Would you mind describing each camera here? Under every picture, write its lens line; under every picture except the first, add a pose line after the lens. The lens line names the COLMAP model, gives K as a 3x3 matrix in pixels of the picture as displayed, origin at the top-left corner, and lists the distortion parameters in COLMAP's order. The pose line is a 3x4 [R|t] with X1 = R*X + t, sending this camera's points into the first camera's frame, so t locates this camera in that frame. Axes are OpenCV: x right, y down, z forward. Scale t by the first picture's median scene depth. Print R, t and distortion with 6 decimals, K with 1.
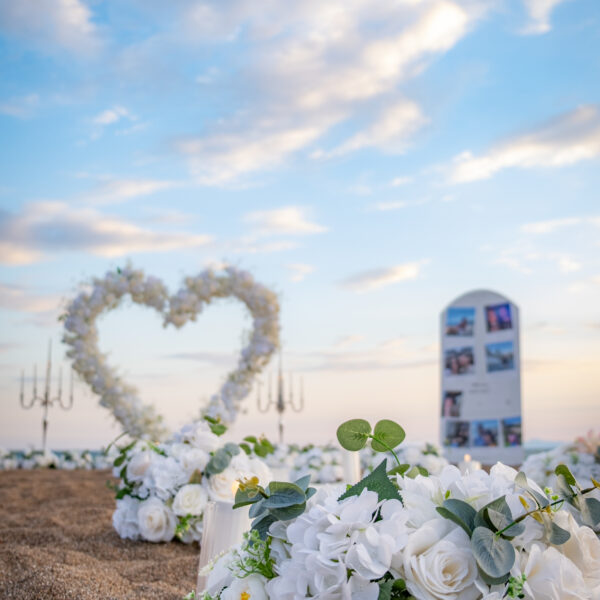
lens RADIAL K [[810.1, 0, 300.0], [0, 810.1, 300.0], [0, 0, 1]] dist [-0.107782, -0.017242]
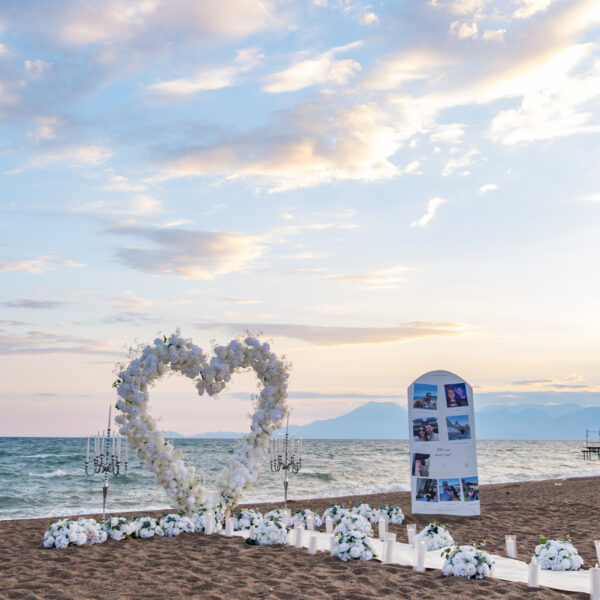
lens RADIAL K [[810.1, 0, 300.0], [0, 810.1, 300.0], [0, 0, 1]] dist [-0.107782, -0.017242]
pose [[0.899871, 0.083386, 0.428112, -0.516119], [-0.084323, 0.996297, -0.016812, -0.083253], [-0.427928, -0.020971, 0.903569, -0.016538]]
